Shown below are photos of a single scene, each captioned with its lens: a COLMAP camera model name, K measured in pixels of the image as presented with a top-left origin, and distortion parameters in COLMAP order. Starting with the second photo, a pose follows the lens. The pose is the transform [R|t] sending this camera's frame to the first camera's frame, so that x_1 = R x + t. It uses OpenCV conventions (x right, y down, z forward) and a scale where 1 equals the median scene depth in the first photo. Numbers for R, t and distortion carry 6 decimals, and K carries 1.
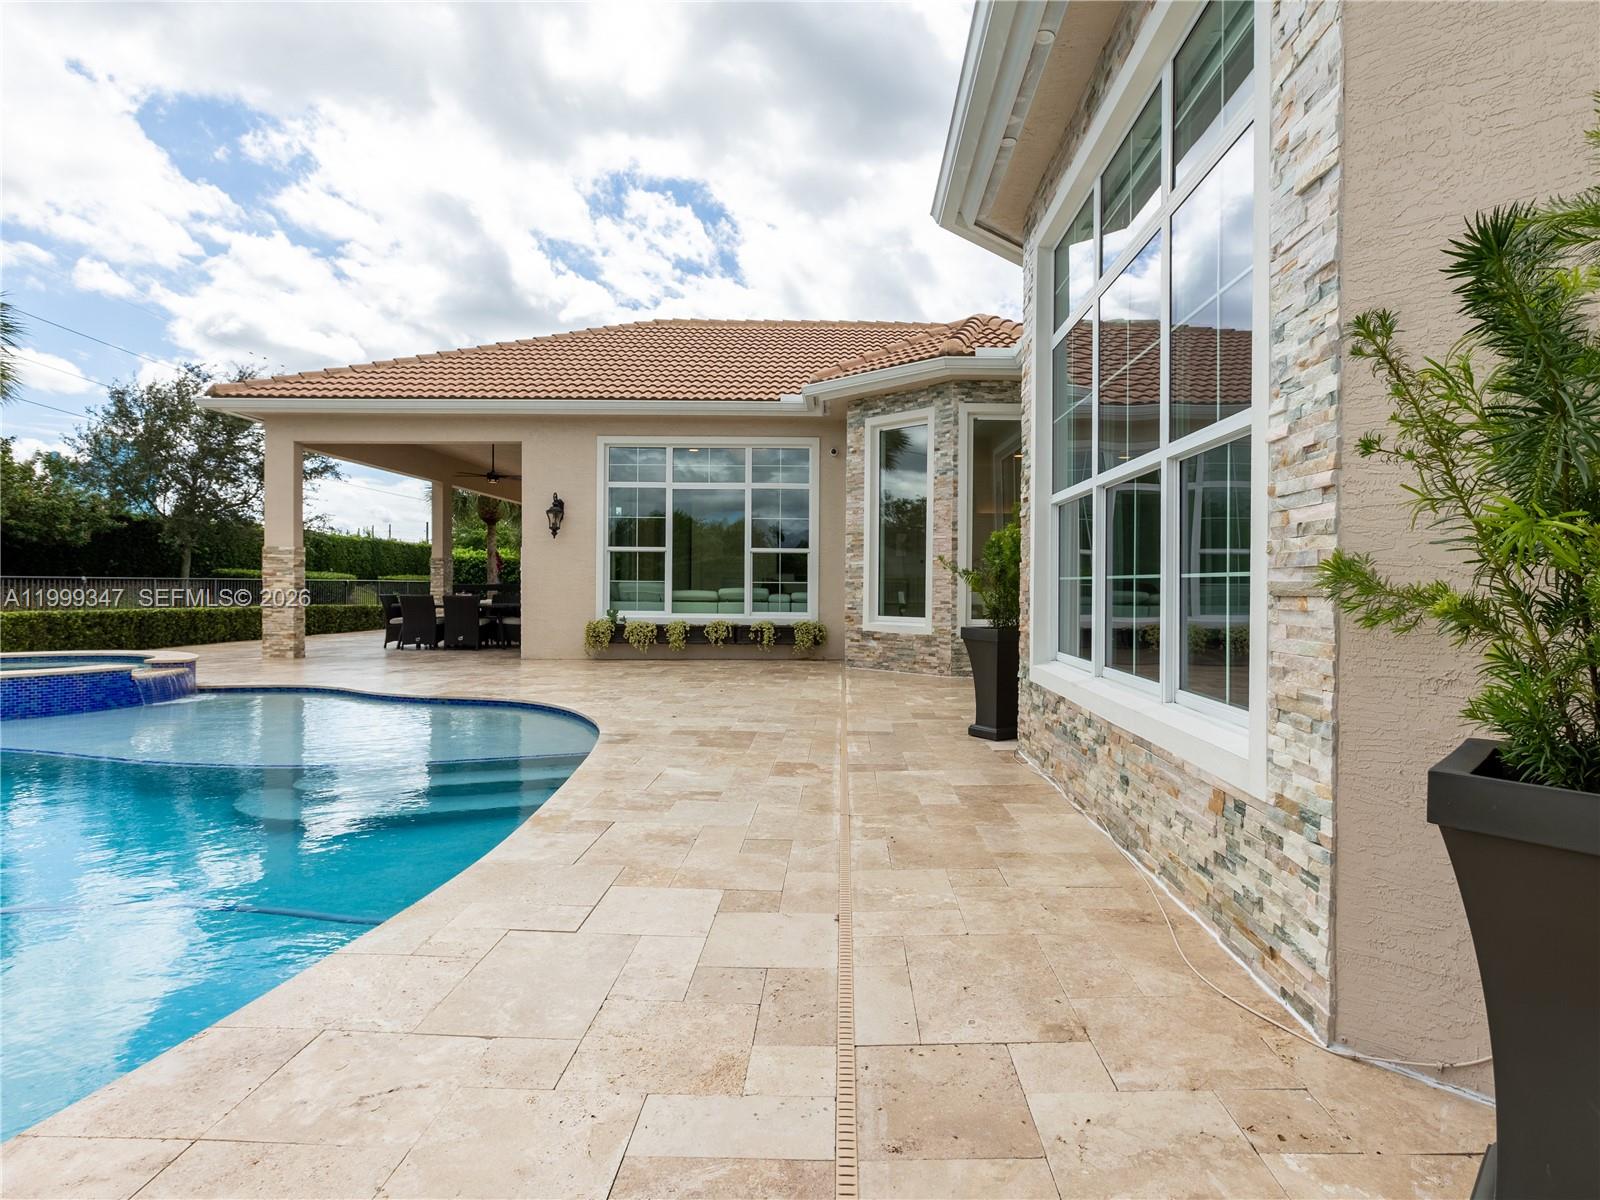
lens RADIAL K [[865.5, 0, 831.0], [0, 865.5, 594.9], [0, 0, 1]] dist [0.011844, 0.001902]
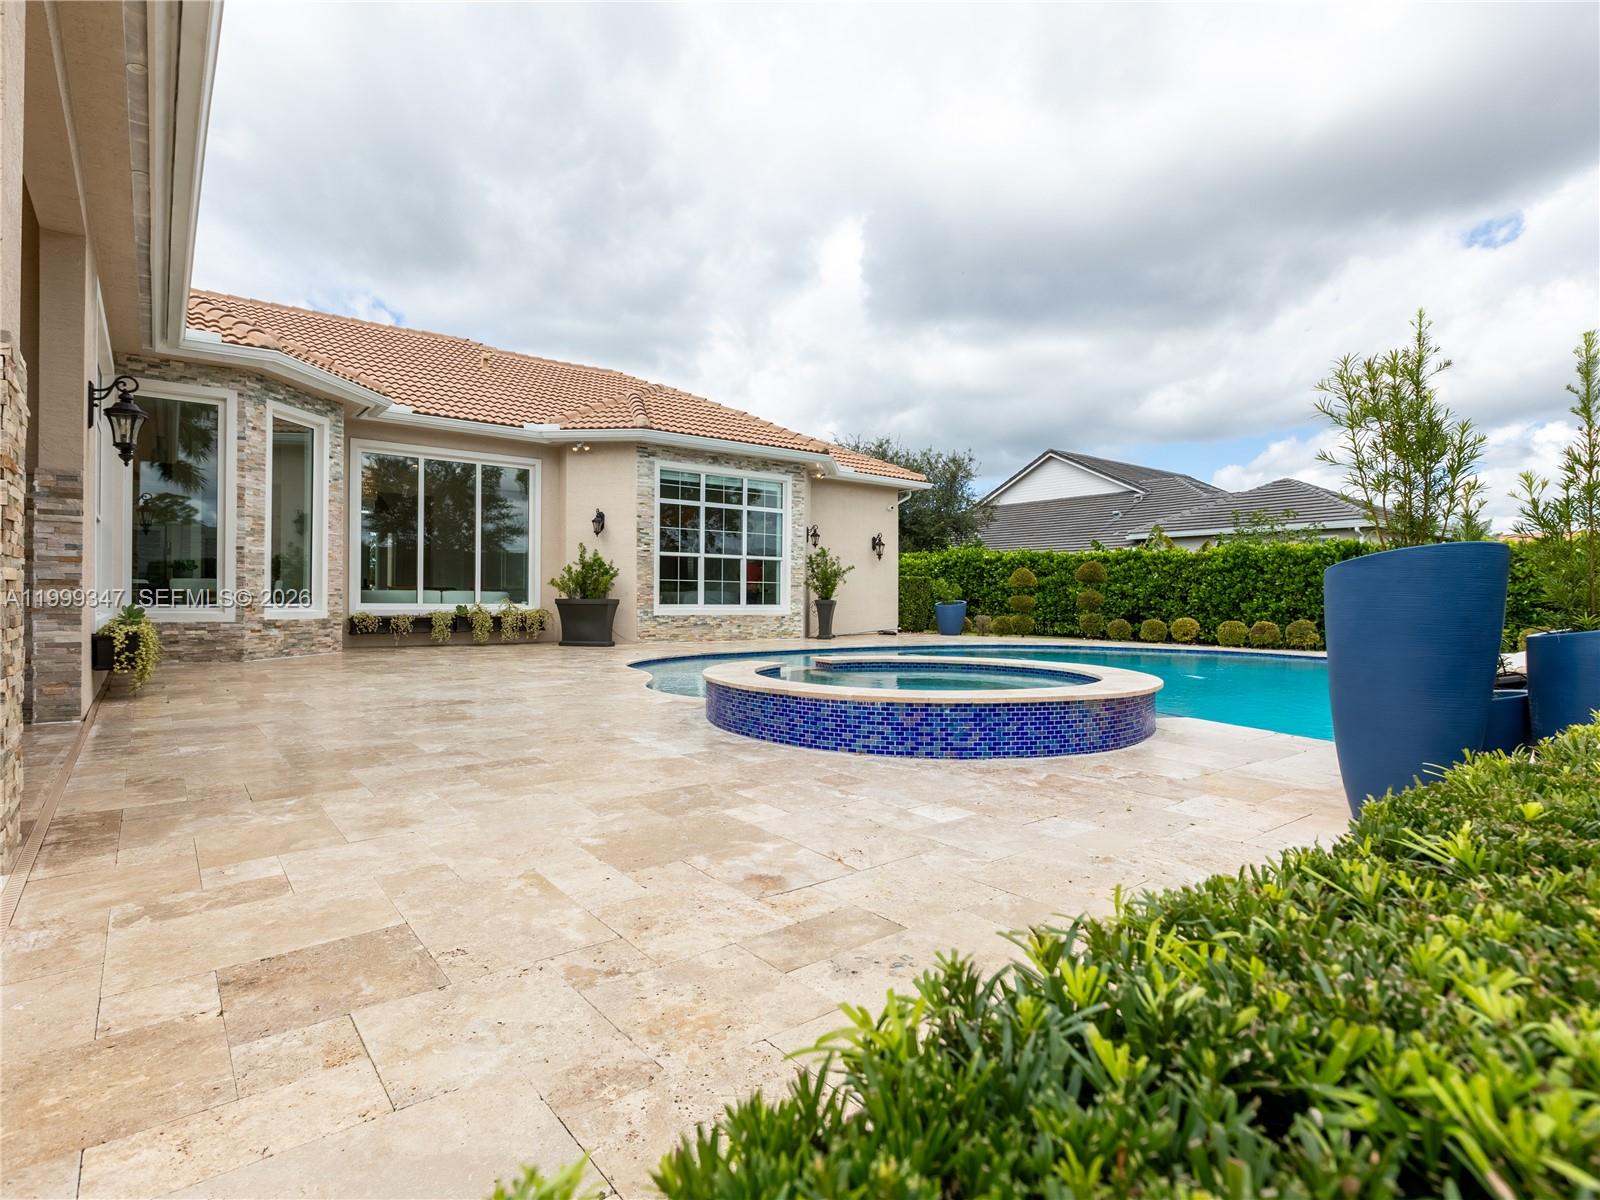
lens RADIAL K [[816.9, 0, 794.0], [0, 816.9, 602.2], [0, 0, 1]] dist [-0.005094, 0.001074]
pose [[-0.619470, -0.017629, 0.784822, -0.937693], [-0.005623, 0.999822, 0.018021, 0.002022], [-0.785000, 0.006750, -0.619459, 0.998795]]
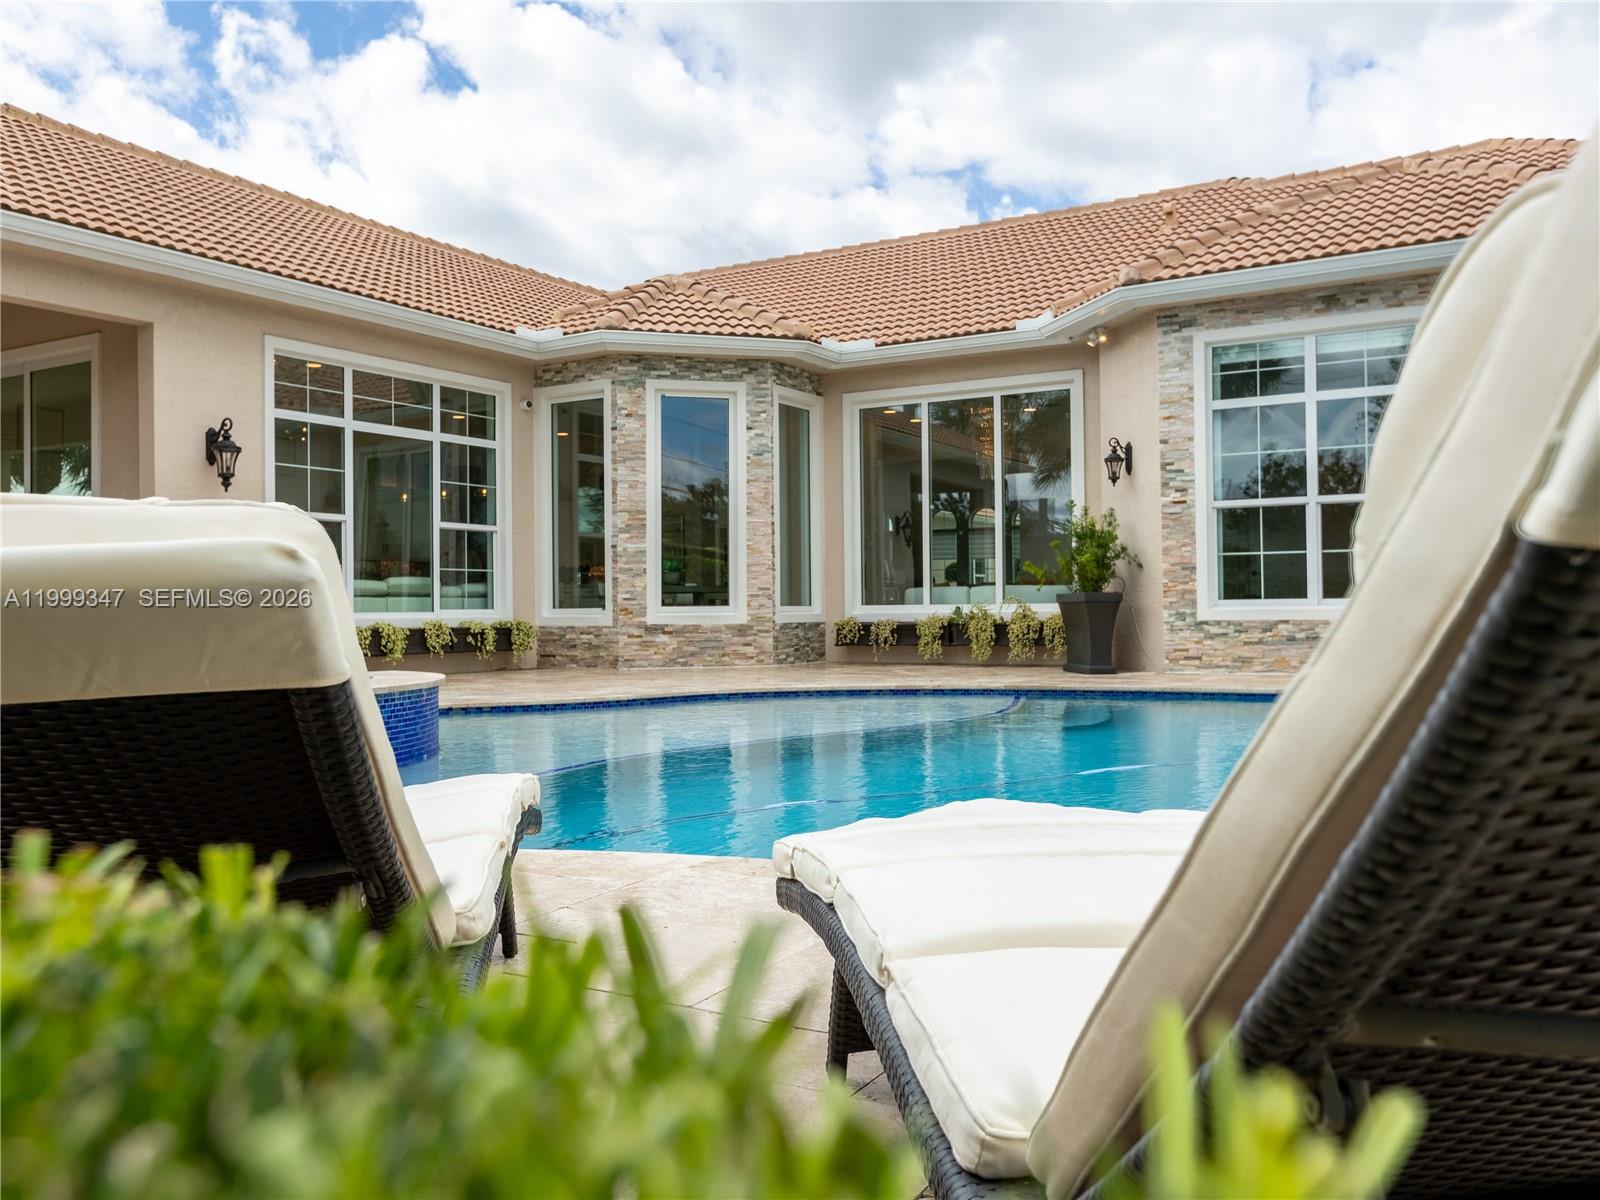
lens RADIAL K [[1359.9, 0, 801.2], [0, 1359.9, 593.9], [0, 0, 1]] dist [0.023181, -0.015264]
pose [[0.505141, -0.001922, 0.863035, -0.957045], [0.023195, 0.999667, -0.011350, 0.027214], [-0.862725, 0.025751, 0.505017, 0.167891]]
